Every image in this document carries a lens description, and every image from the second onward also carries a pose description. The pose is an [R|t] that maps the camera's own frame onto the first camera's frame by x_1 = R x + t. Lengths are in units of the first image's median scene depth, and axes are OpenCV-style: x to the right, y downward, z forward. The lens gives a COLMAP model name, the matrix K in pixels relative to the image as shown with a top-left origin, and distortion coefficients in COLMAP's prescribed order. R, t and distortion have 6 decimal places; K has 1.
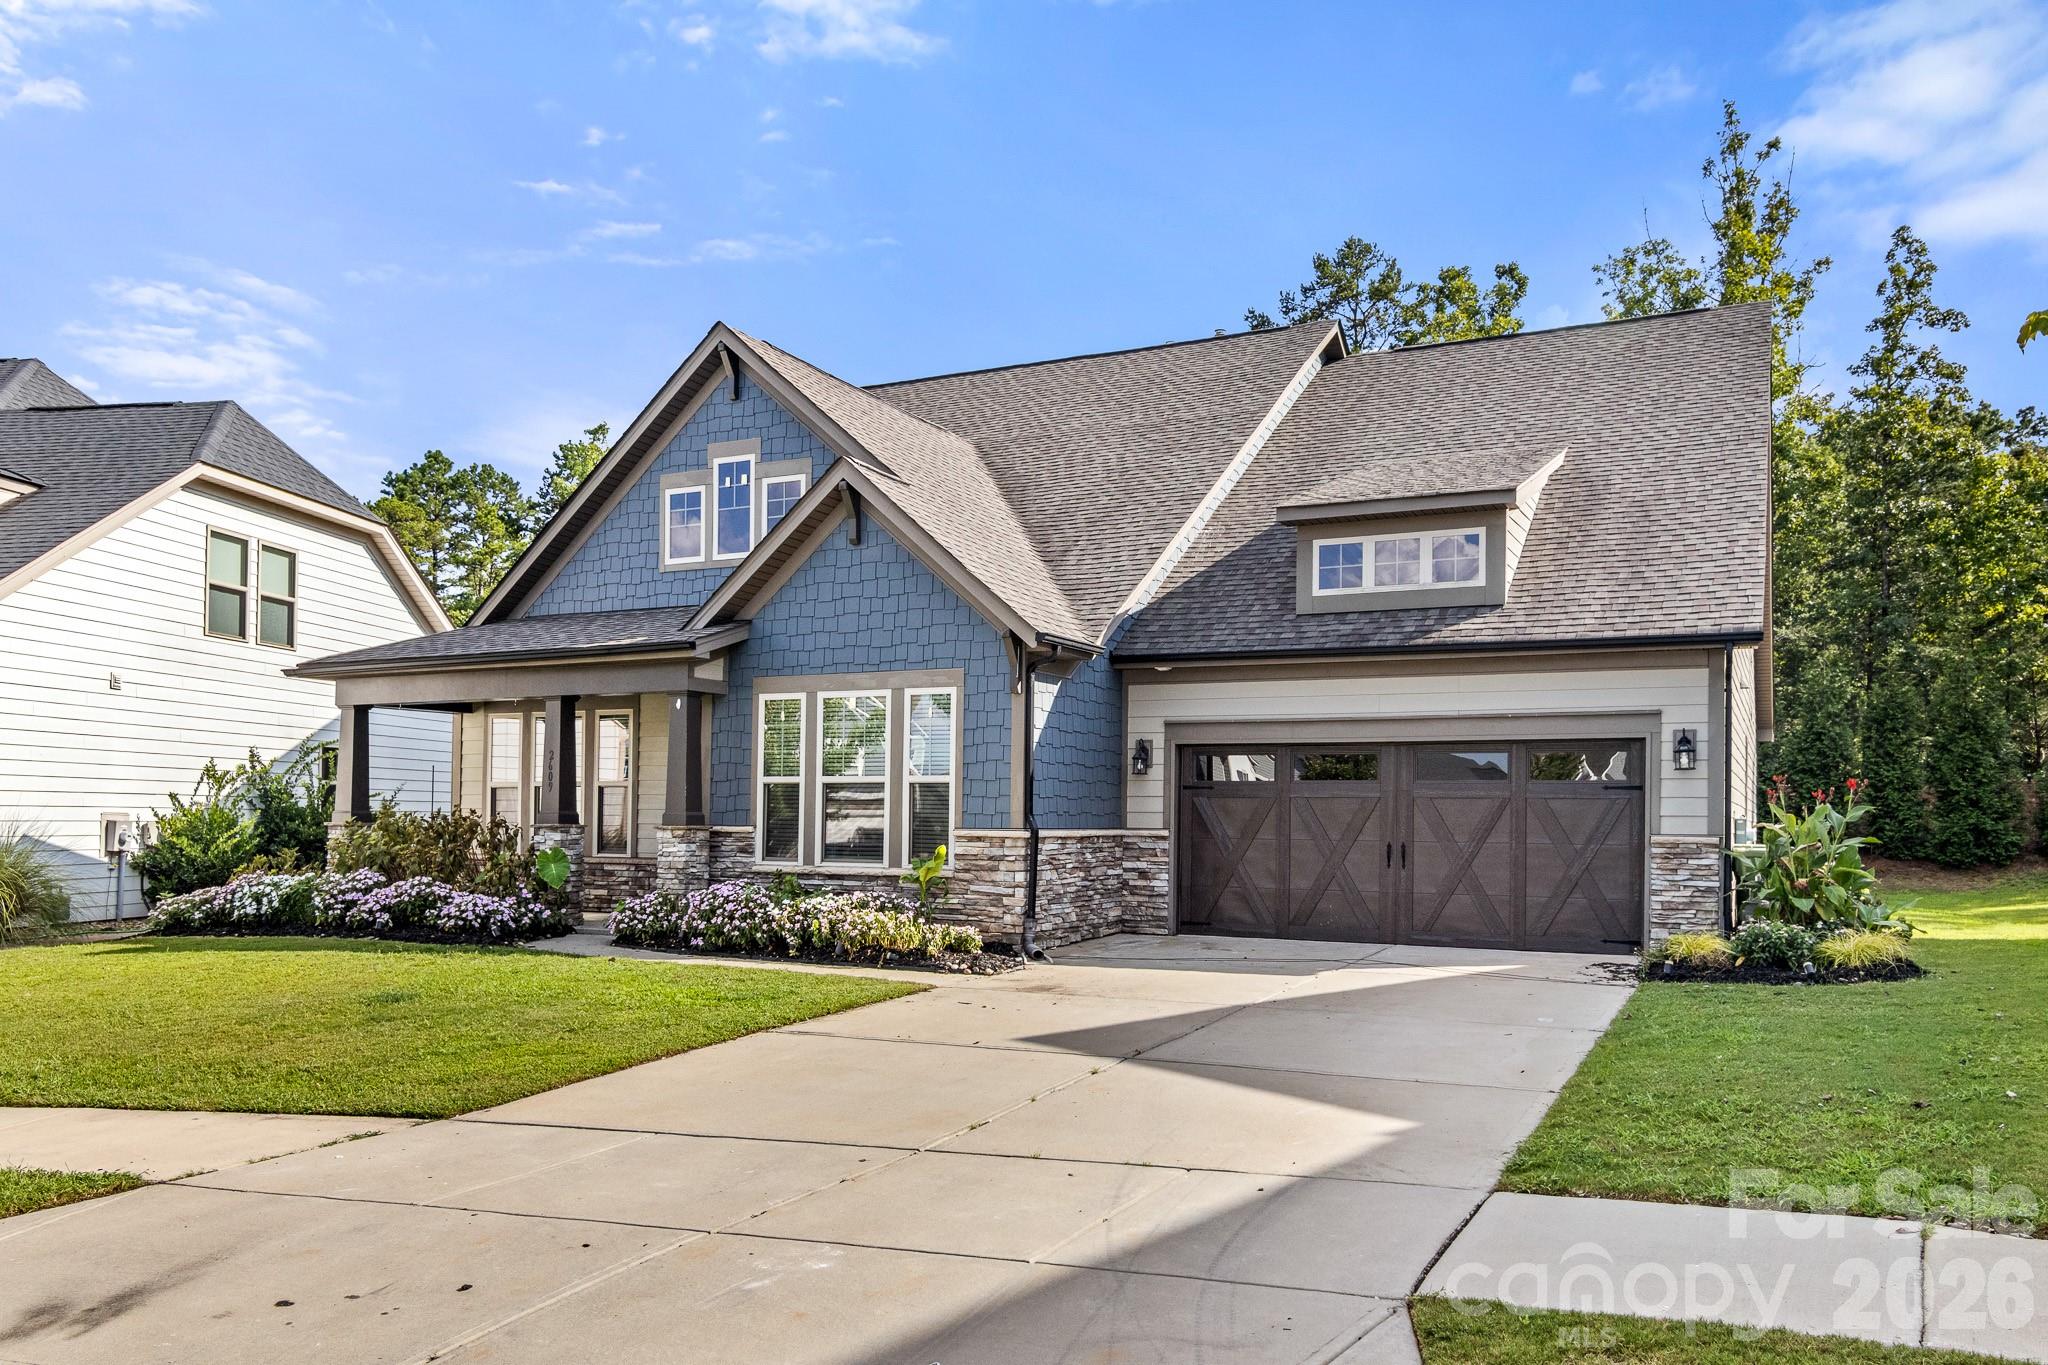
lens RADIAL K [[1510.9, 0, 1026.0], [0, 1510.9, 685.4], [0, 0, 1]] dist [-0.016456, 0.000368]
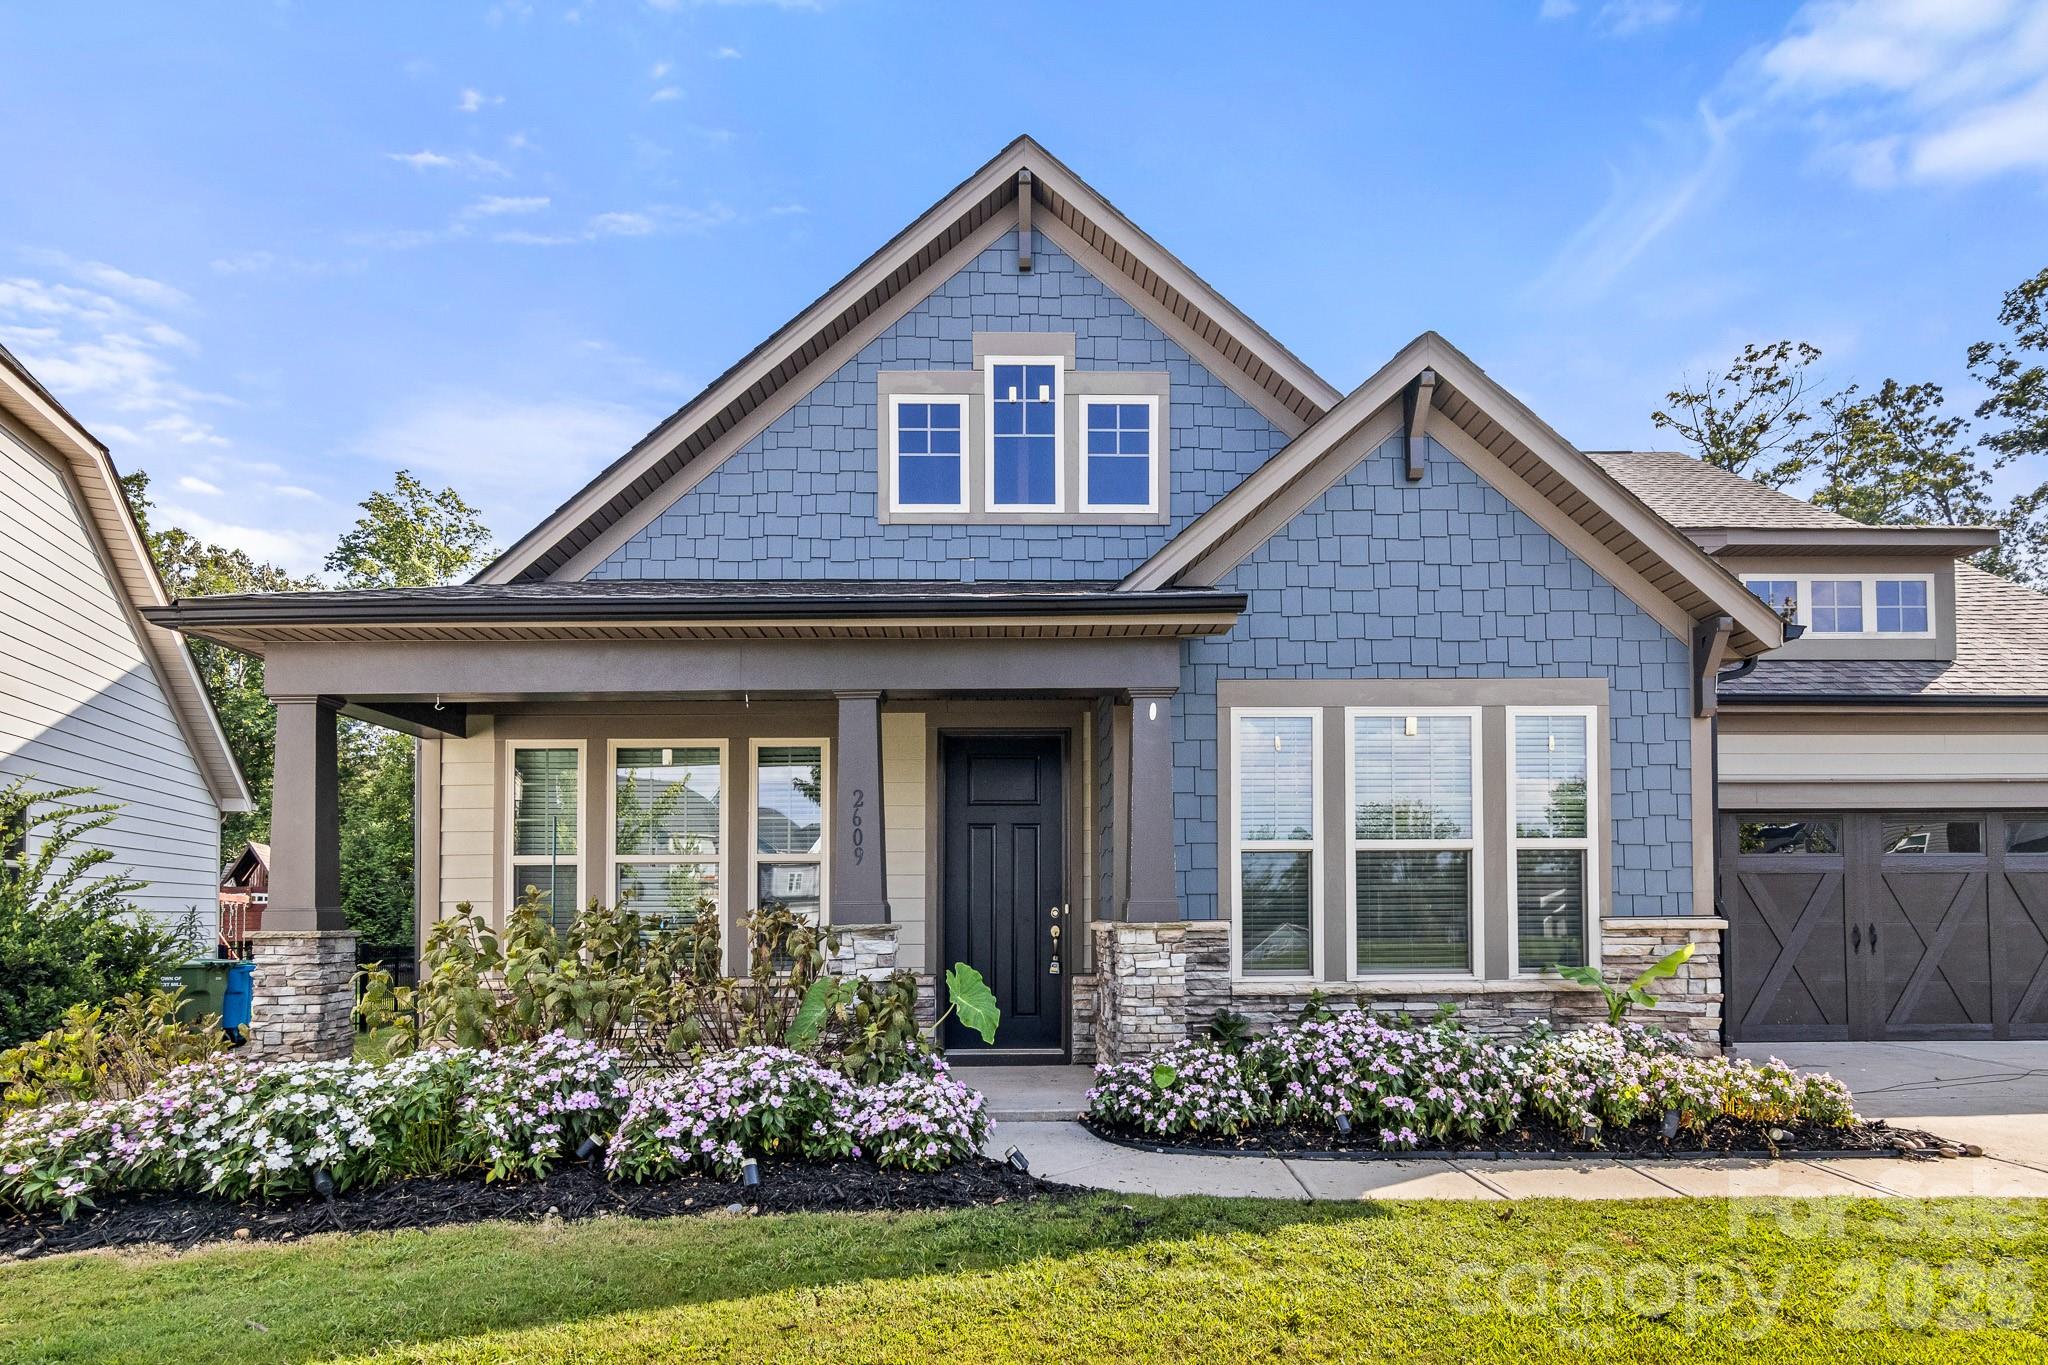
lens RADIAL K [[1108.6, 0, 1001.6], [0, 1108.6, 839.2], [0, 0, 1]] dist [0.000788, 0.000007]
pose [[0.882794, 0.015186, 0.469514, -0.486195], [-0.026771, 0.999479, 0.018009, 0.055763], [-0.468996, -0.028468, 0.882741, 0.660465]]
